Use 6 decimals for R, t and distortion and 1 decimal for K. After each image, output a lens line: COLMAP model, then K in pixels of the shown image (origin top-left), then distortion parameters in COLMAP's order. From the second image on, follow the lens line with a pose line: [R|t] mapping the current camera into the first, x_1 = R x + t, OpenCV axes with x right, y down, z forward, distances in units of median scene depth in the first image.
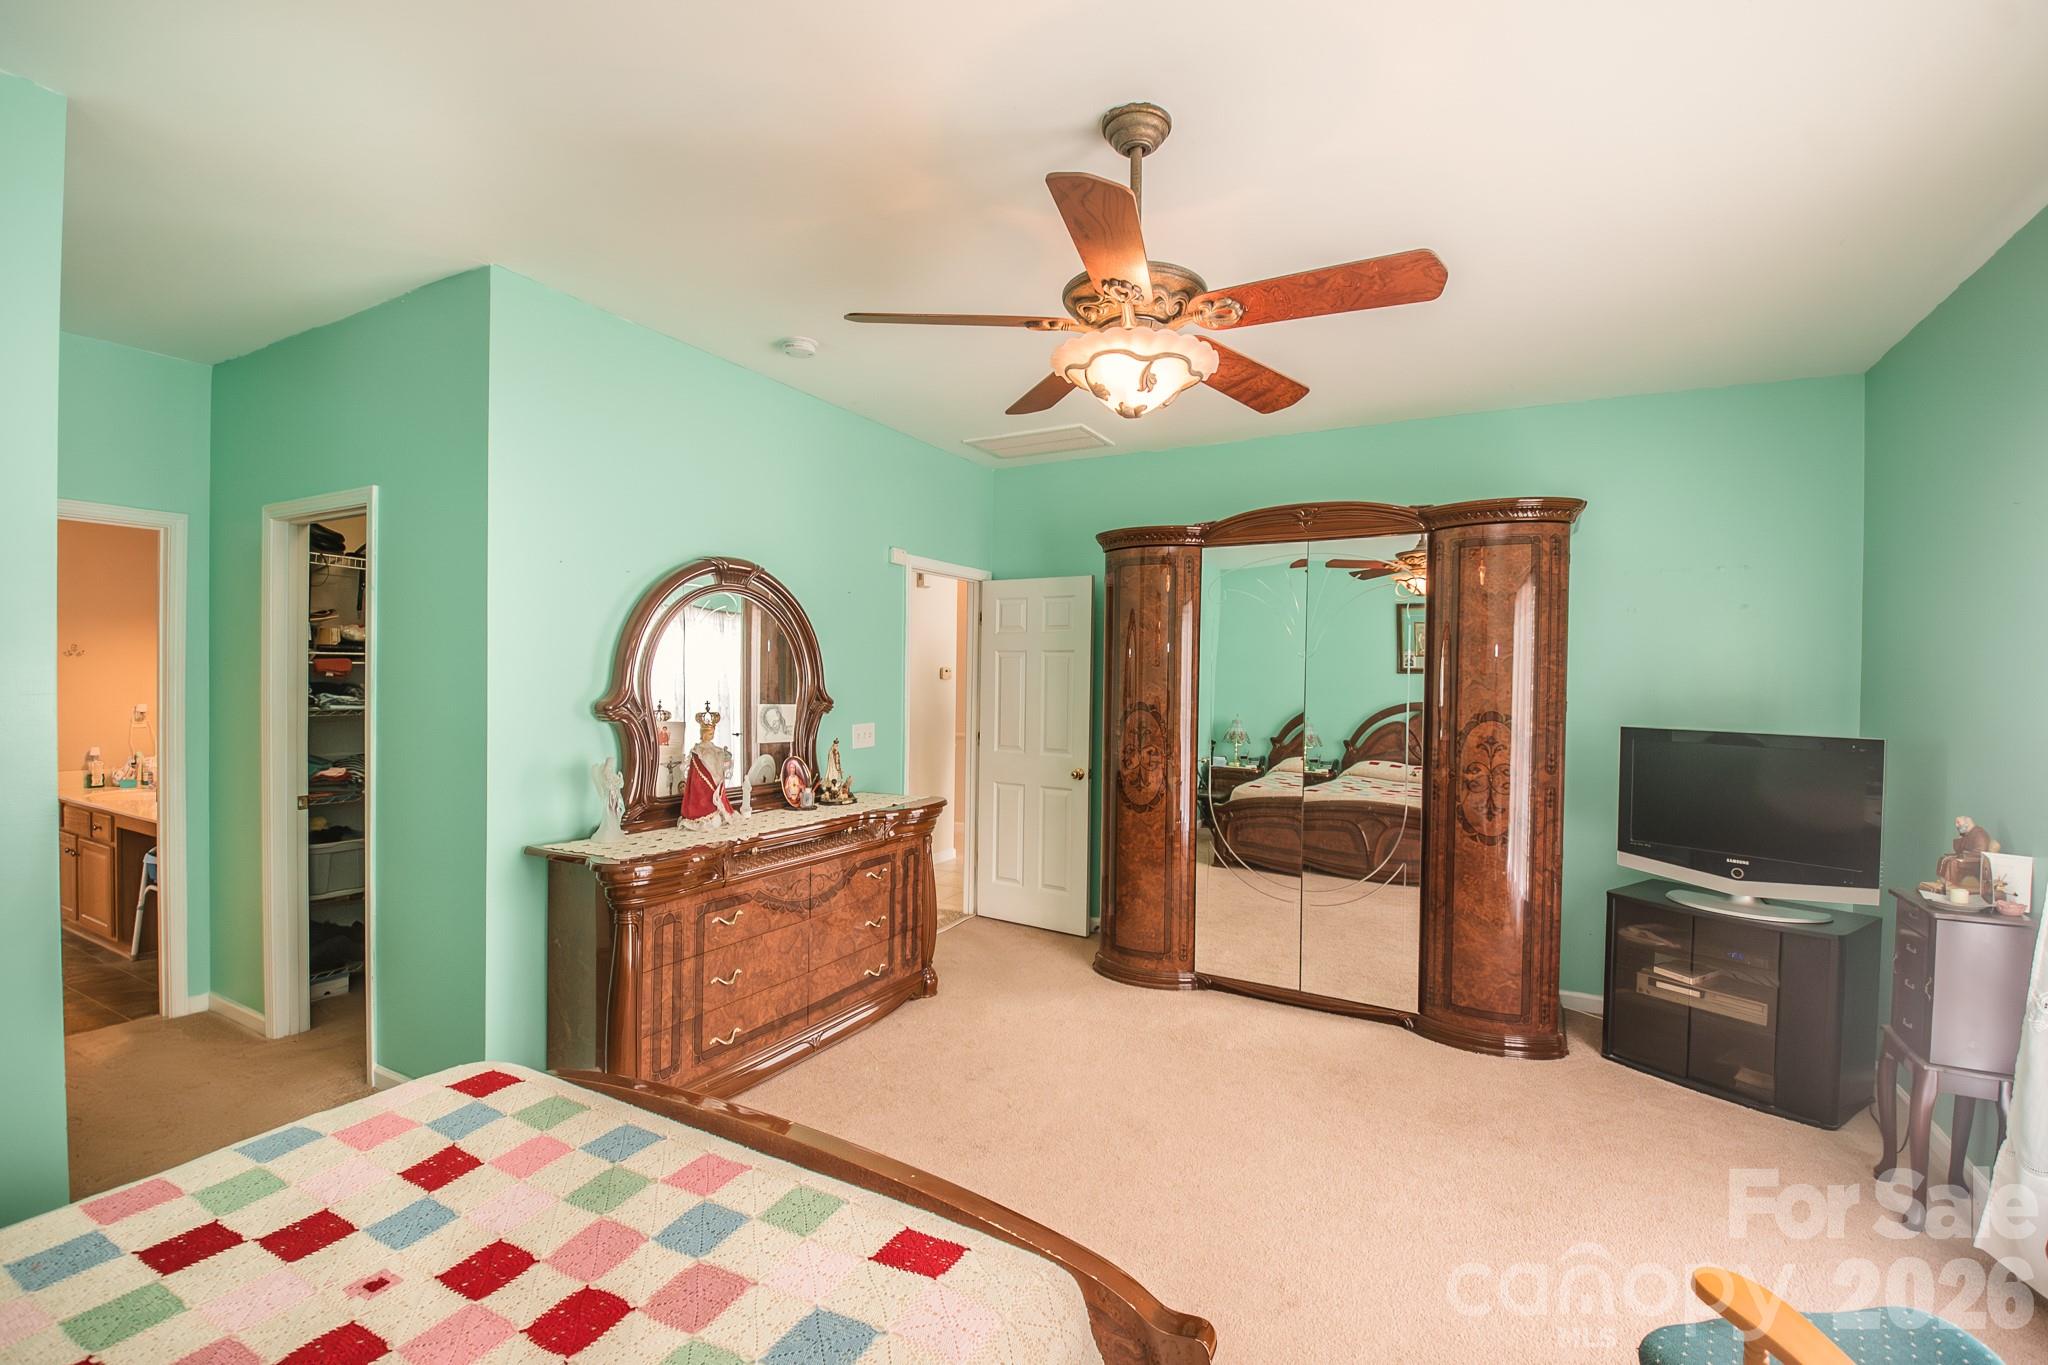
lens RADIAL K [[900.5, 0, 1018.7], [0, 900.5, 681.0], [0, 0, 1]] dist [0.000334, -0.018284]
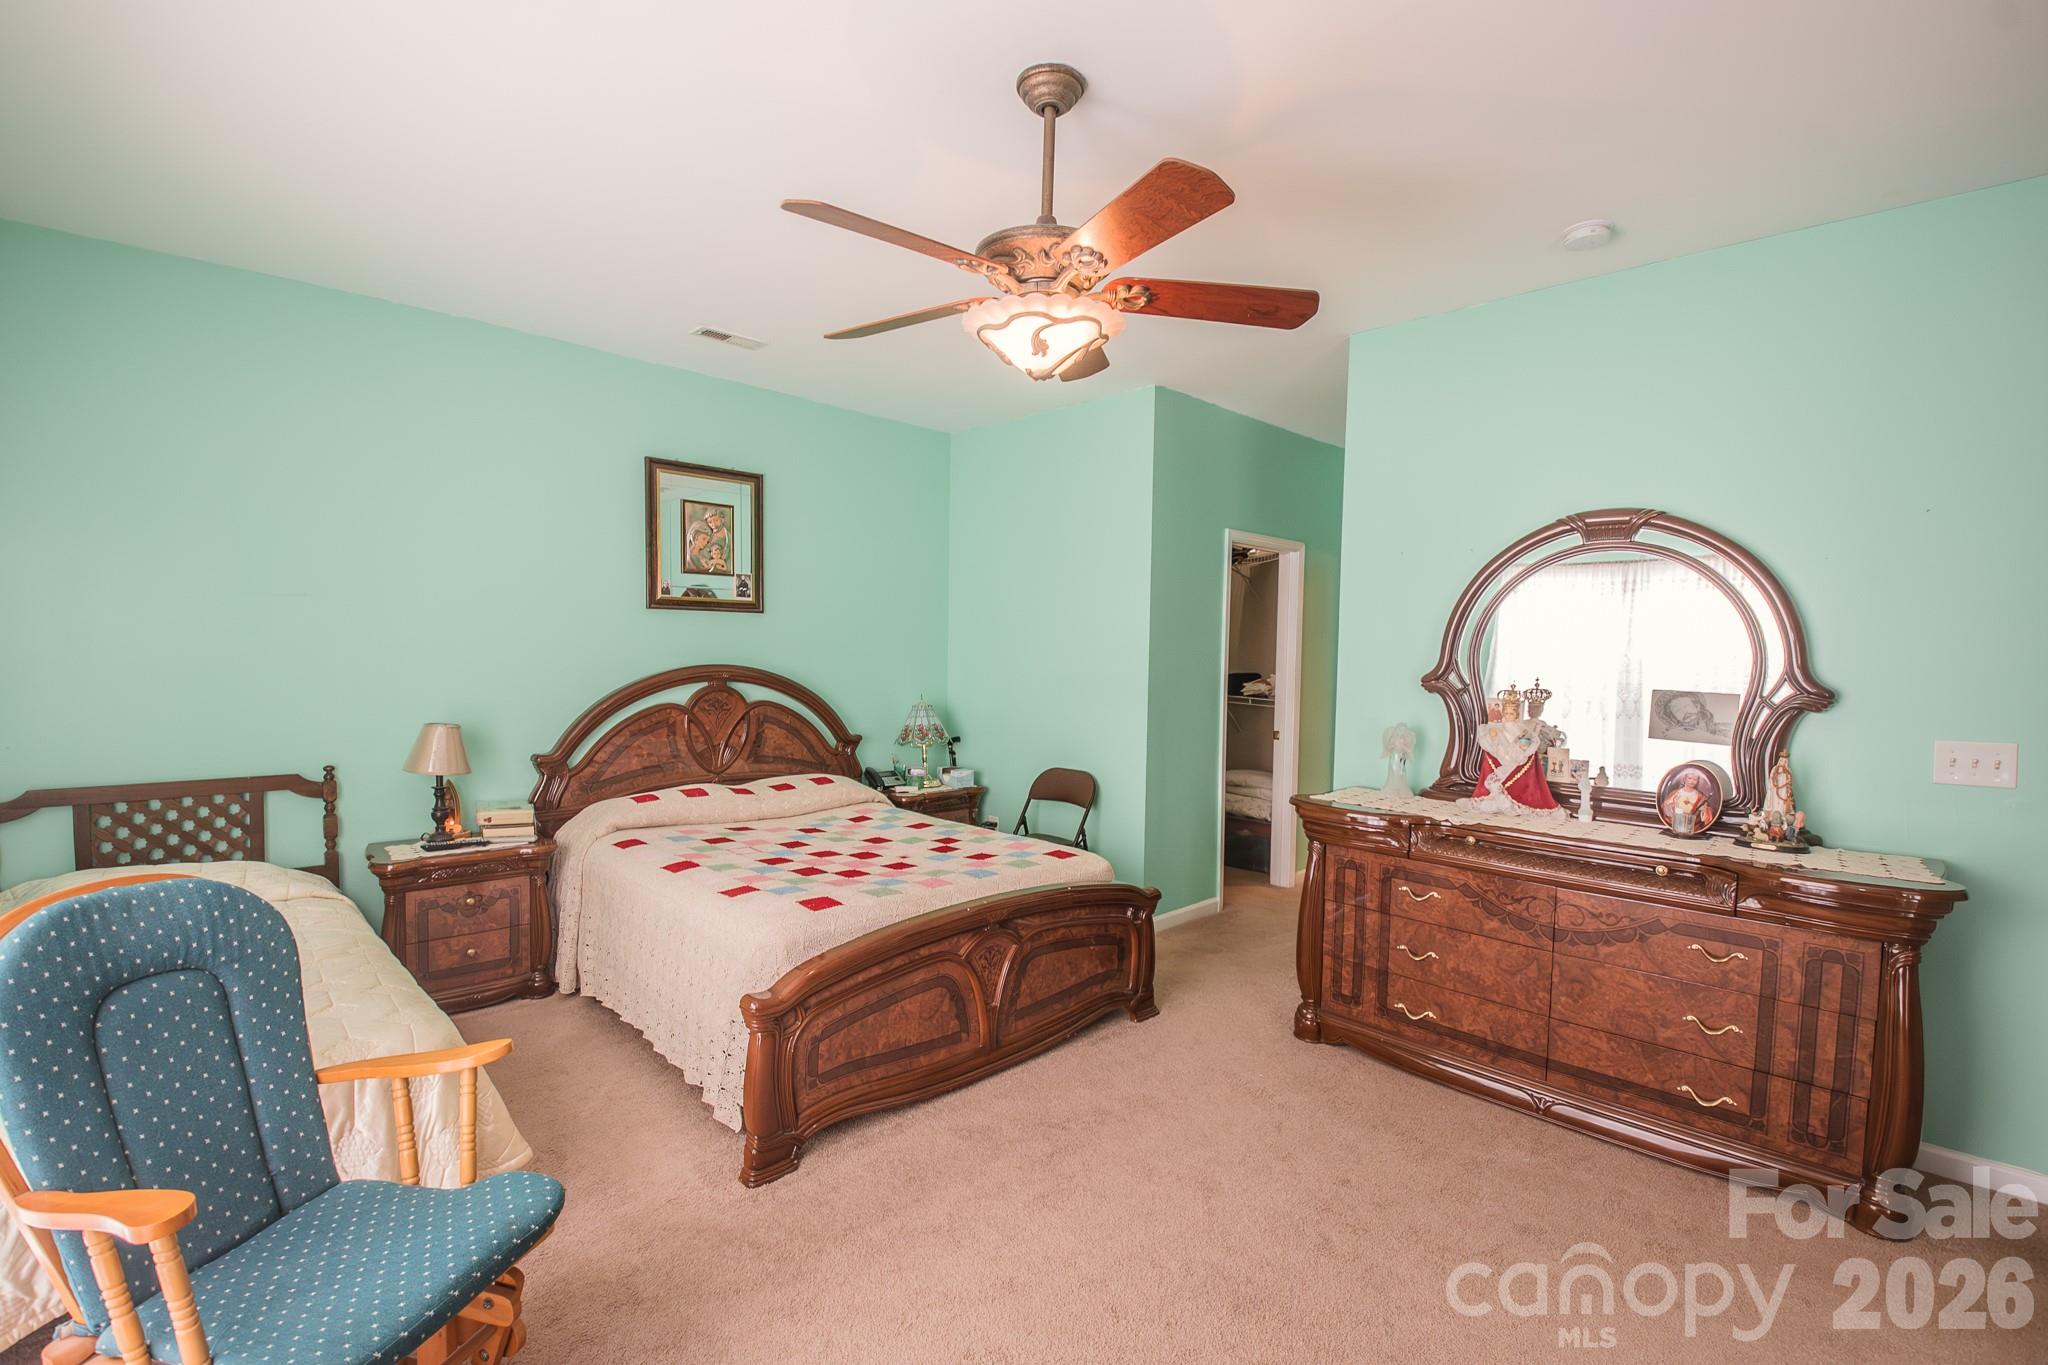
lens RADIAL K [[900.5, 0, 1018.7], [0, 900.5, 681.0], [0, 0, 1]] dist [0.000334, -0.018284]
pose [[-0.309844, 0.018944, -0.950599, 0.710561], [-0.020404, 0.999439, 0.026569, 0.011614], [0.950569, 0.027628, -0.309283, 0.834524]]
